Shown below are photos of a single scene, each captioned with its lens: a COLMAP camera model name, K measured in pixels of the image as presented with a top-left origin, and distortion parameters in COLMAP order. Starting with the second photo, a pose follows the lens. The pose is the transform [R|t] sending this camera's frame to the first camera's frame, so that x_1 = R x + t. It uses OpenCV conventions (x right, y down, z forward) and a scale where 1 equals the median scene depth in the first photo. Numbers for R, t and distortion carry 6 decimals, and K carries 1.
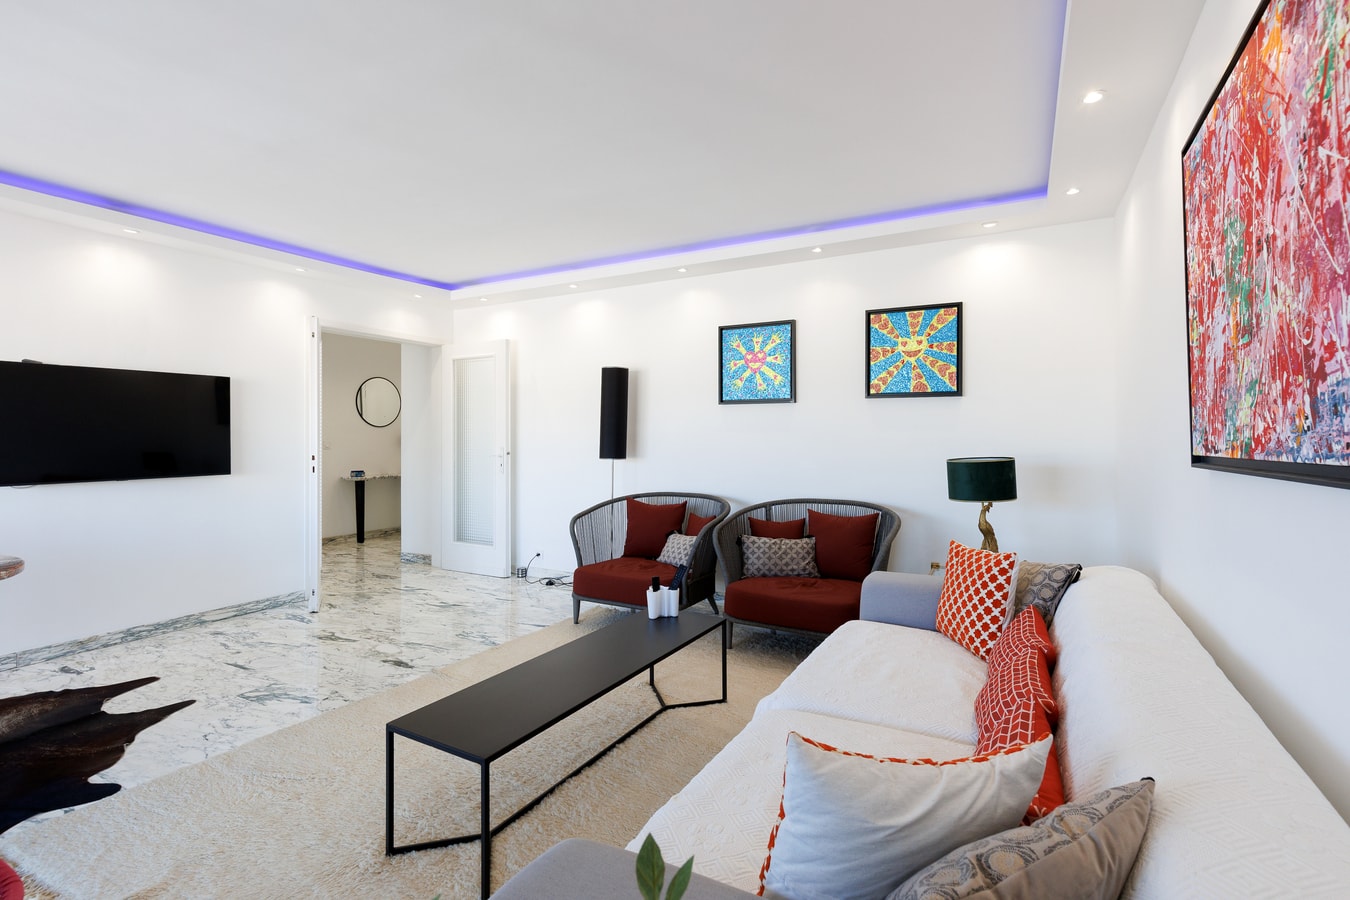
lens RADIAL K [[629.3, 0, 685.4], [0, 629.3, 438.3], [0, 0, 1]] dist [0.004240, 0.000259]
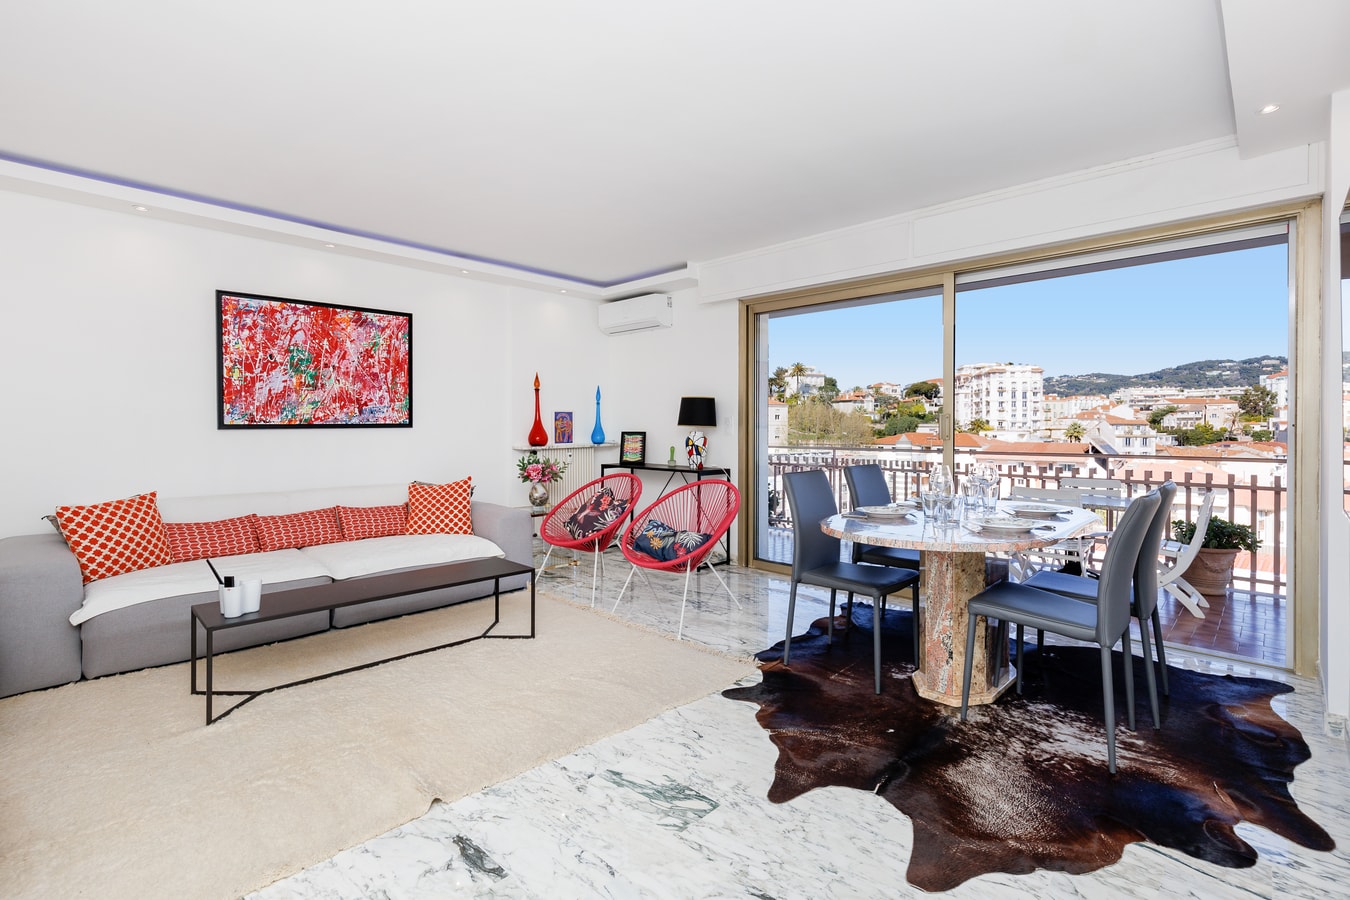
lens RADIAL K [[629.3, 0, 673.6], [0, 629.3, 434.2], [0, 0, 1]] dist [0.004240, 0.000259]
pose [[-0.960520, -0.002688, 0.278197, -0.654991], [0.001166, 0.999906, 0.013689, 0.015011], [-0.278208, 0.013473, -0.960426, 1.262567]]
